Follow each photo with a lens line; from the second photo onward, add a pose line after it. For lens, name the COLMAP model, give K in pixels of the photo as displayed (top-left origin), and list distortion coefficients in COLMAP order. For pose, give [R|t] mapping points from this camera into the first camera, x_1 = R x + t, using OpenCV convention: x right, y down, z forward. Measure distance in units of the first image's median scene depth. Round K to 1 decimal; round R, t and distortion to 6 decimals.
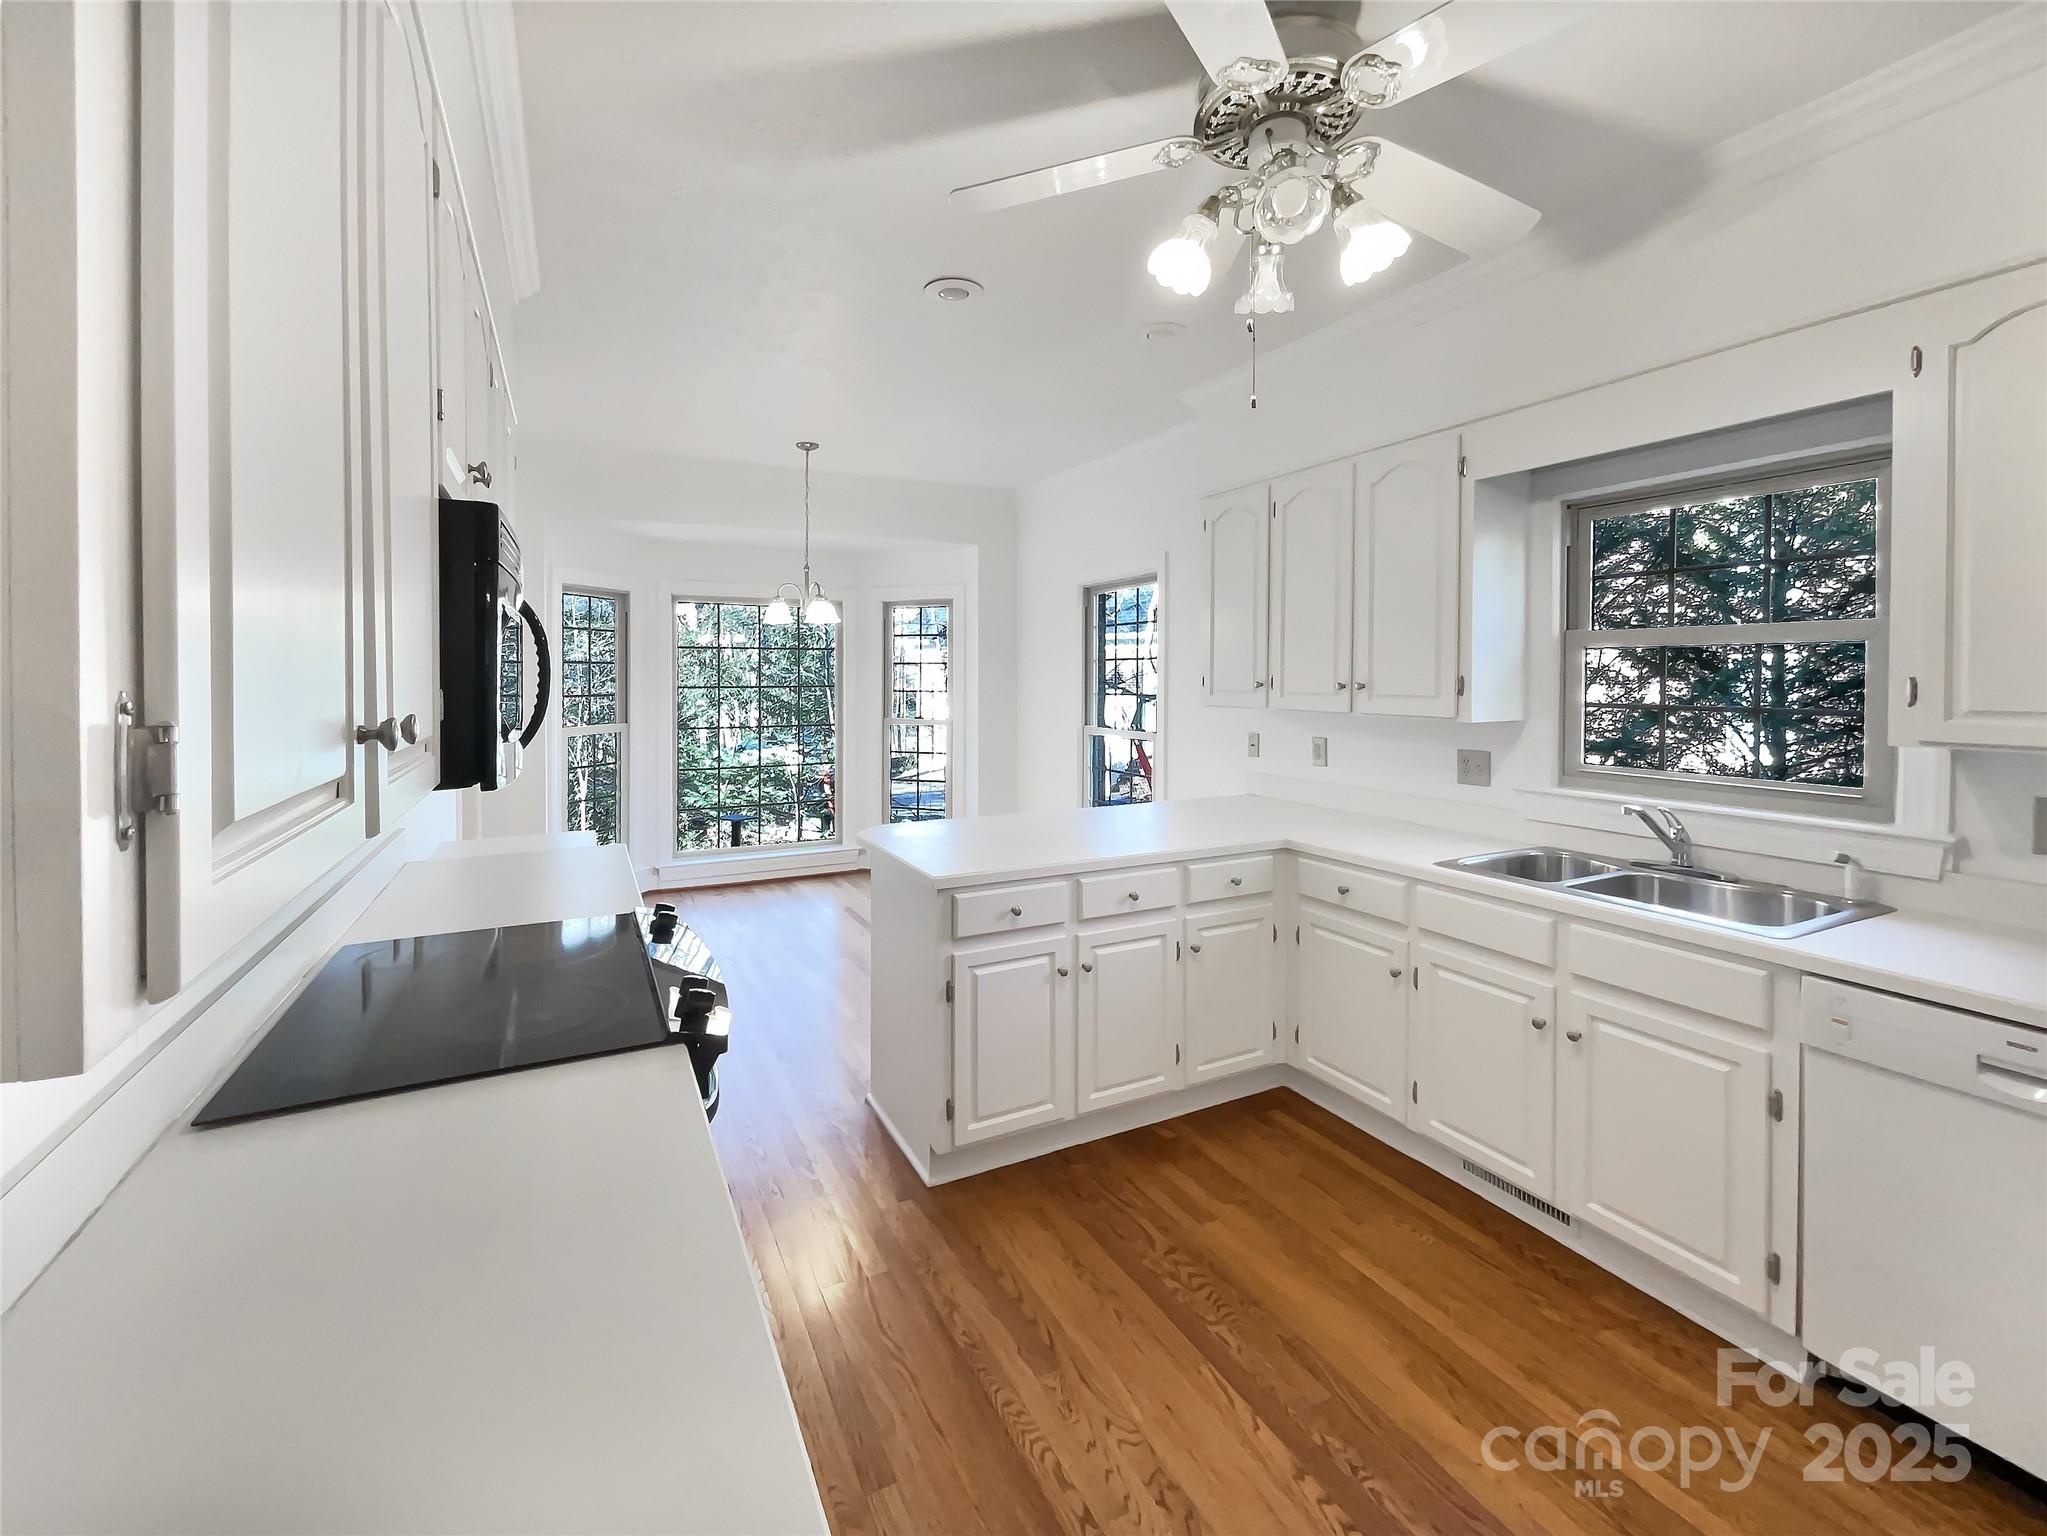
lens RADIAL K [[923.1, 0, 1023.4], [0, 923.1, 657.5], [0, 0, 1]] dist [-0.003201, 0.000026]
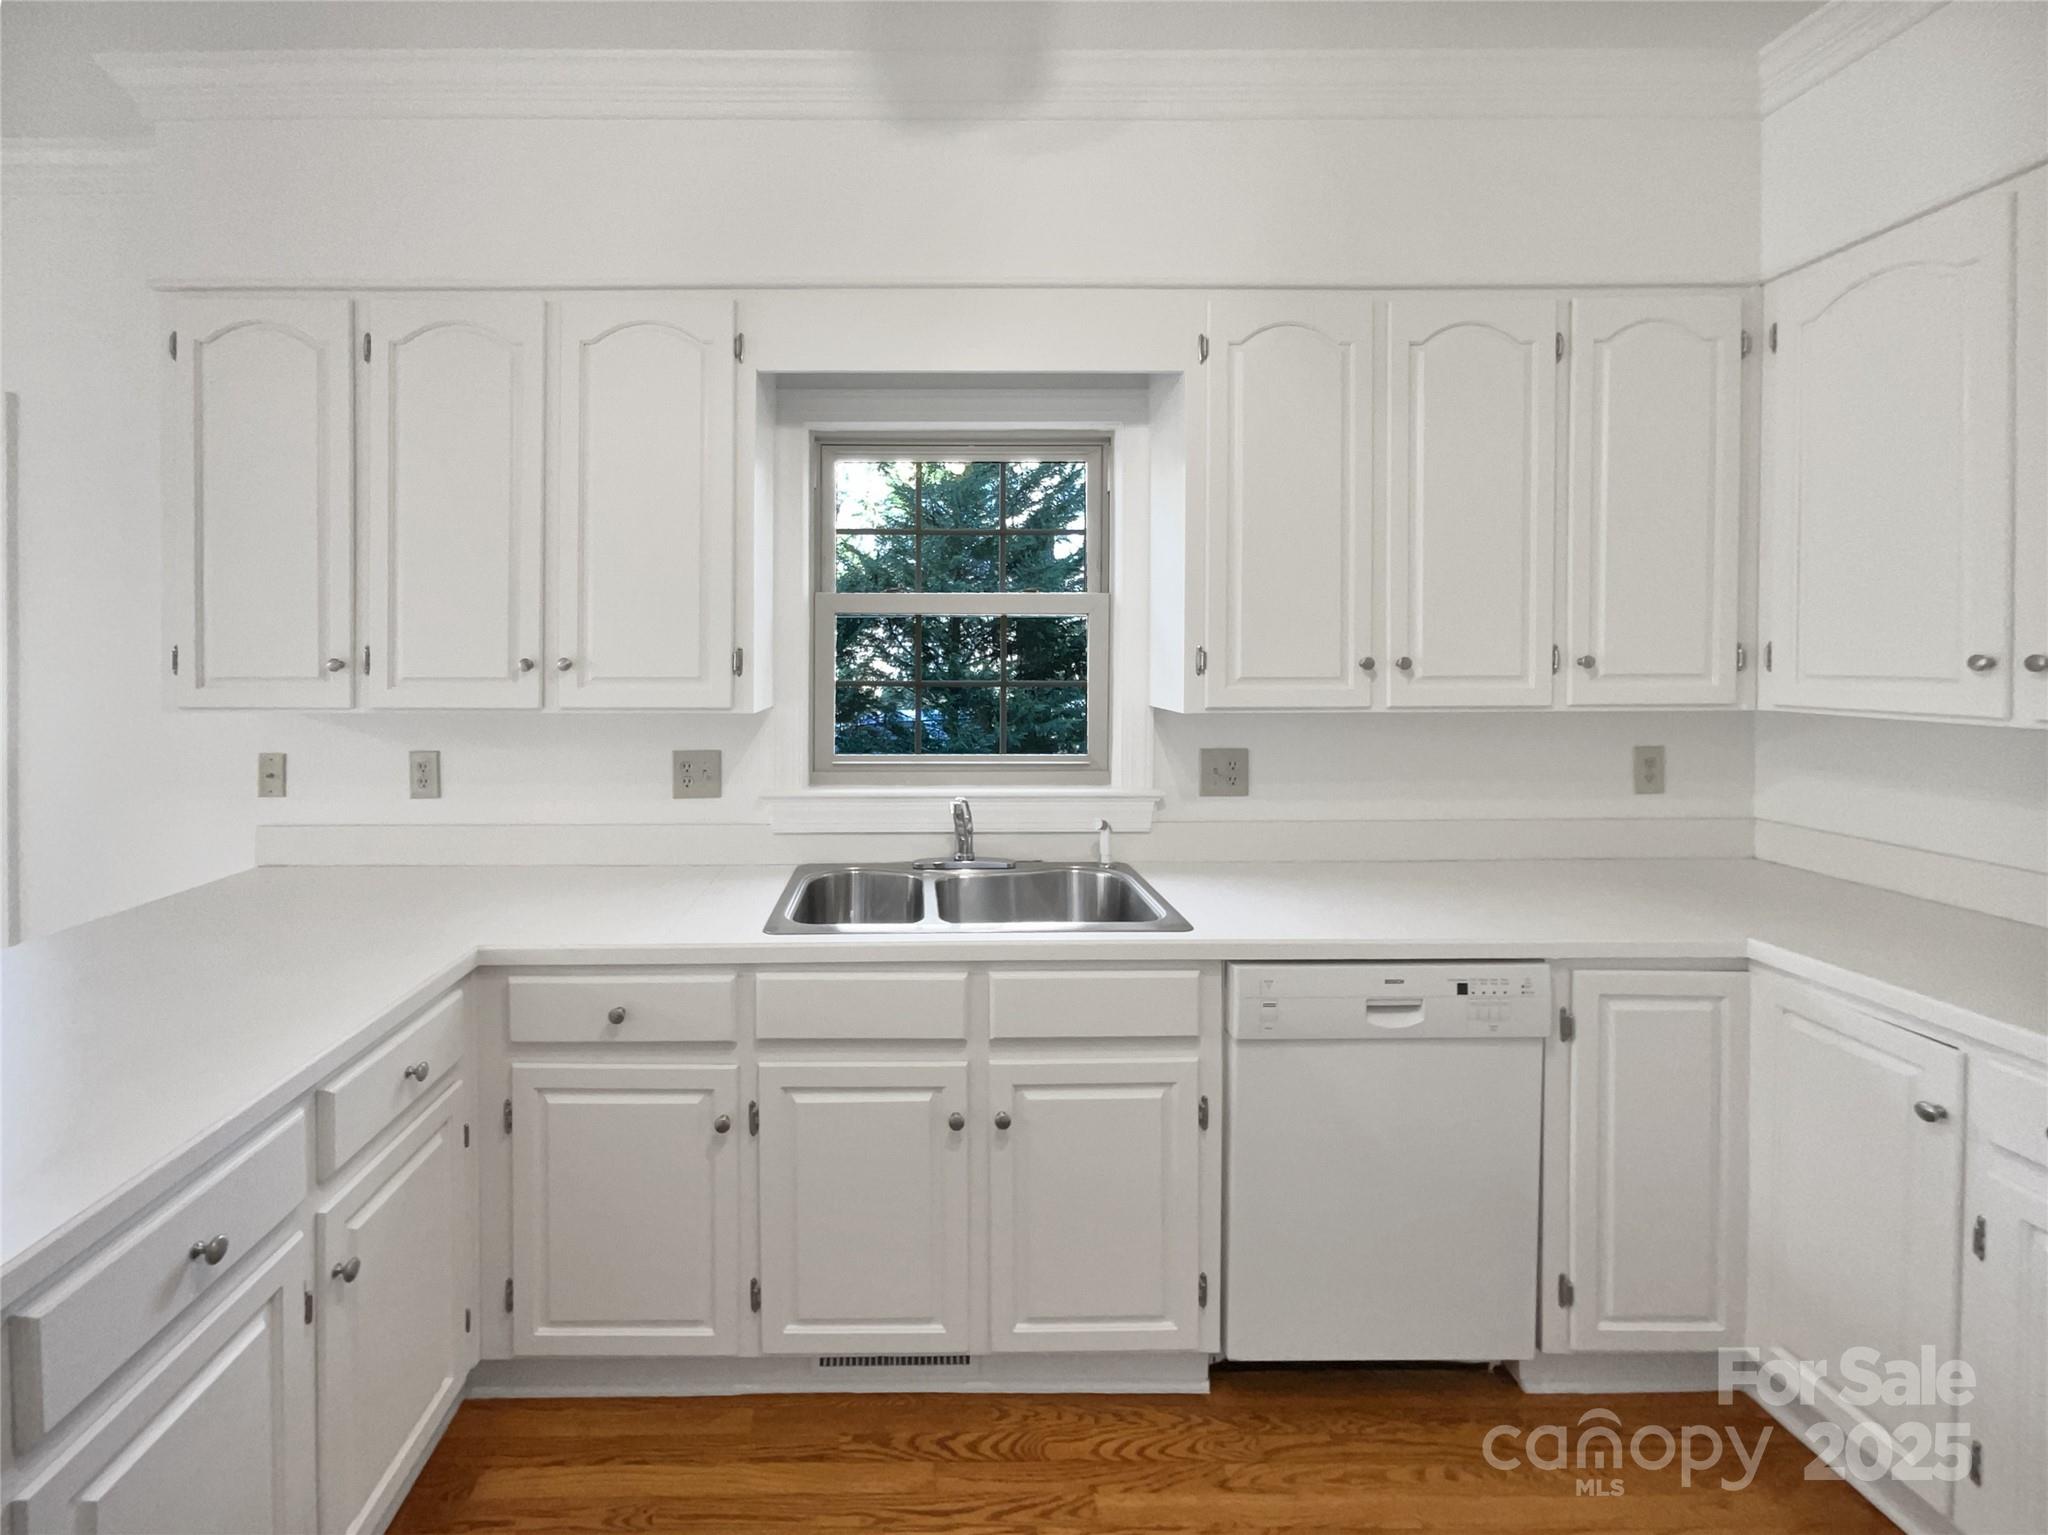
lens RADIAL K [[923.5, 0, 1023.9], [0, 923.5, 657.0], [0, 0, 1]] dist [-0.003201, 0.000026]
pose [[0.452805, -0.008520, 0.891569, -0.053936], [-0.013809, 0.999767, 0.016567, 0.013030], [-0.891503, -0.019813, 0.452582, 0.514266]]
